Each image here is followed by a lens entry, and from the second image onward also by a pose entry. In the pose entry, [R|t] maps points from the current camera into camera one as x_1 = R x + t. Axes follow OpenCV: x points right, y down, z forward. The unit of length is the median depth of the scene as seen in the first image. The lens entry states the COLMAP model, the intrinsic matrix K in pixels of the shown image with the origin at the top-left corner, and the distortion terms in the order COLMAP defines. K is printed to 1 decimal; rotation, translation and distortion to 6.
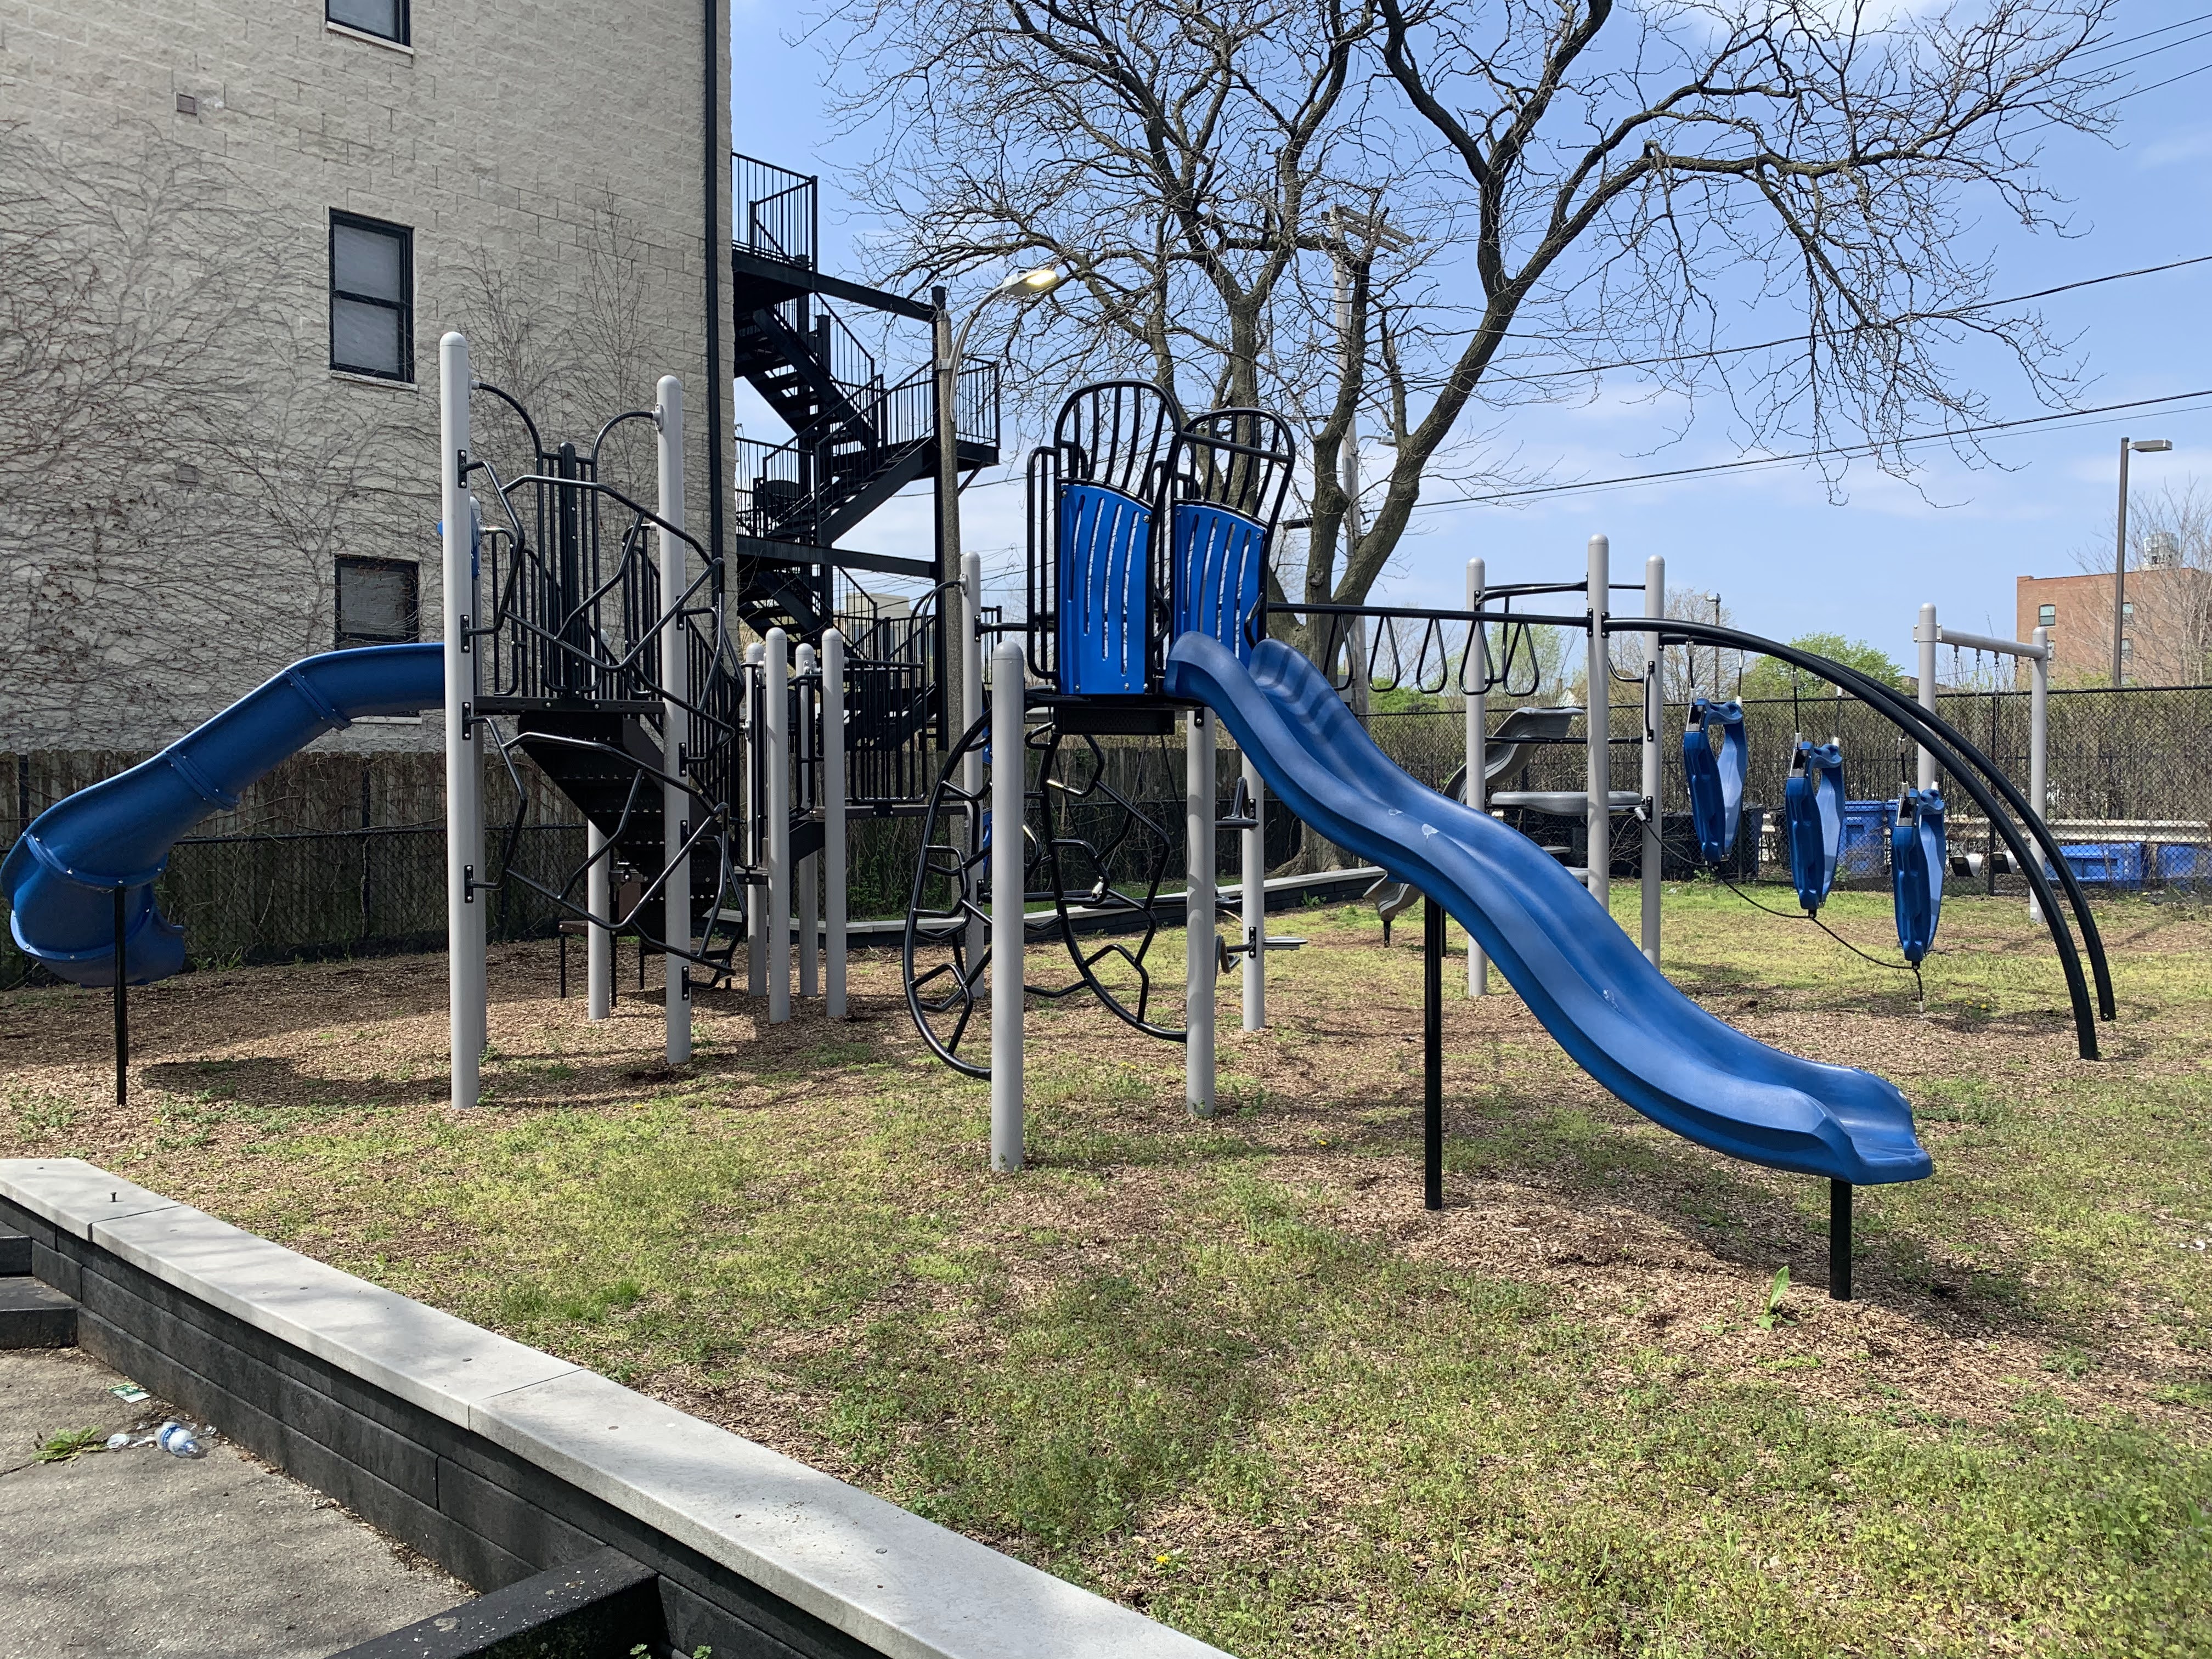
lens RADIAL K [[1682.7, 0, 1106.4], [0, 1682.7, 826.6], [0, 0, 1]] dist [-0.000533, -0.000466]
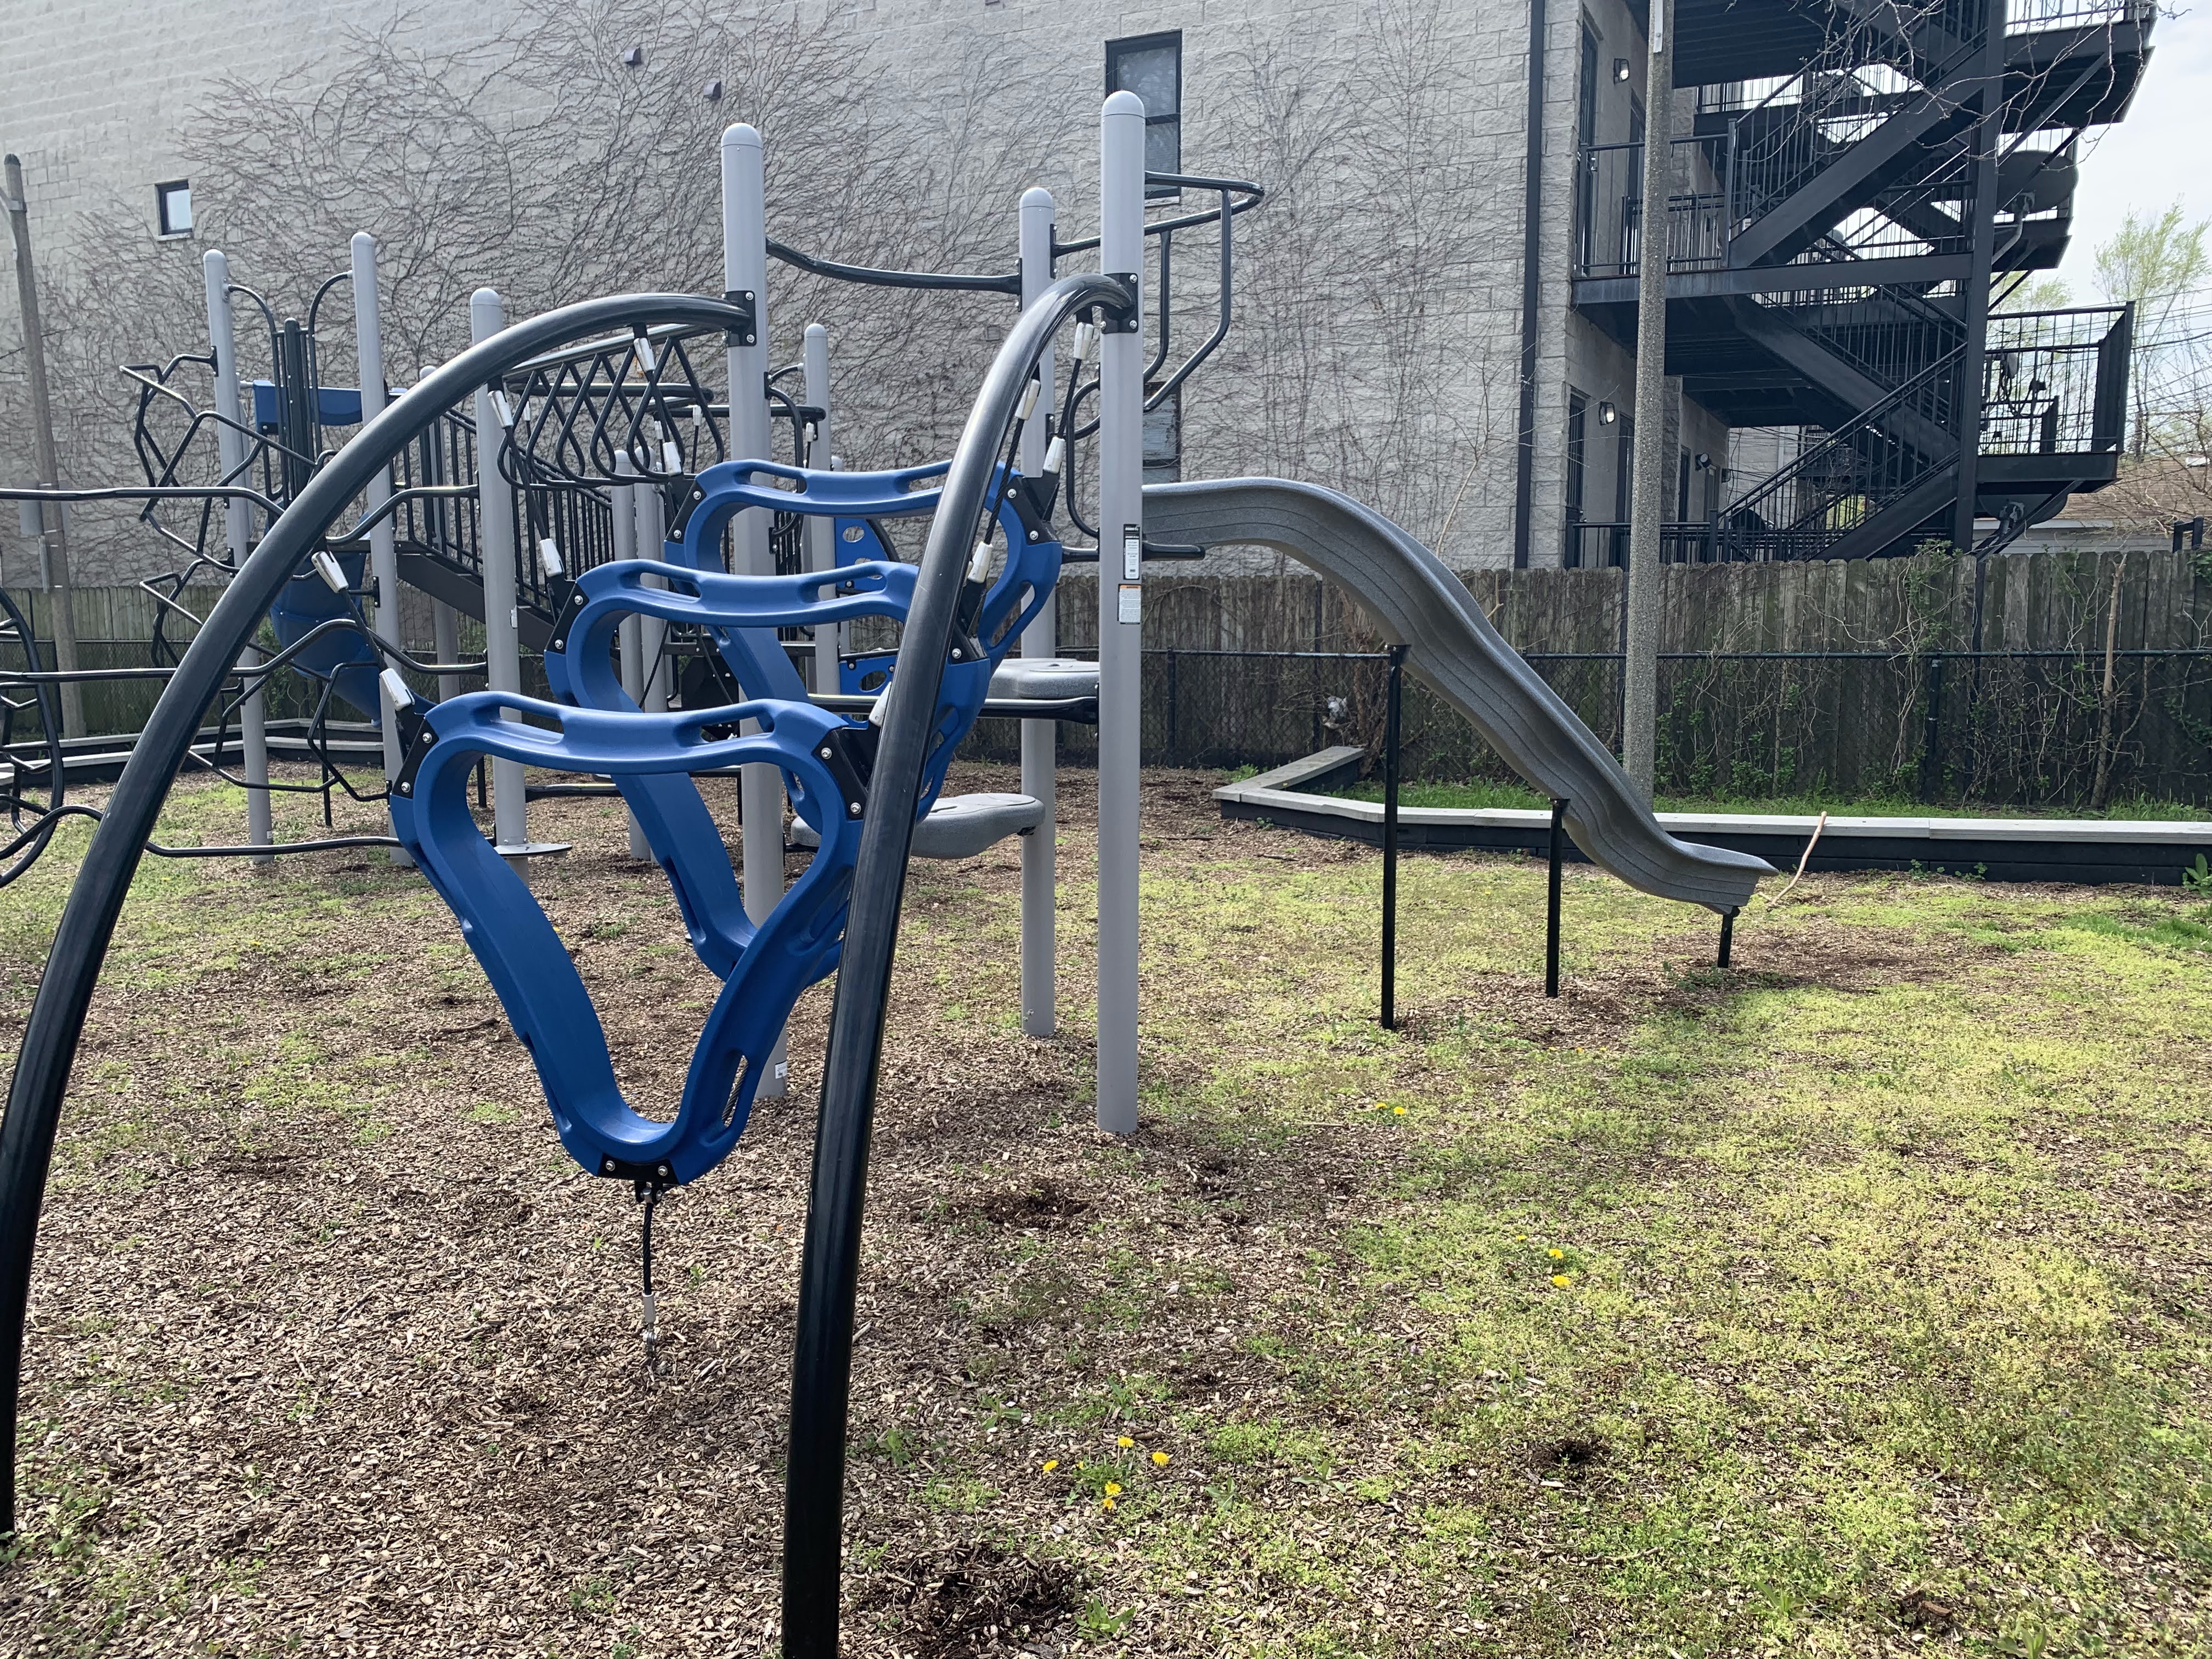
lens RADIAL K [[1752.5, 0, 1107.9], [0, 1752.5, 823.0], [0, 0, 1]] dist [0.006212, -0.001950]
pose [[0.293372, 0.121256, -0.948277, 0.656068], [-0.028482, 0.992592, 0.118111, -0.022063], [0.955574, -0.007641, 0.294653, 0.729105]]
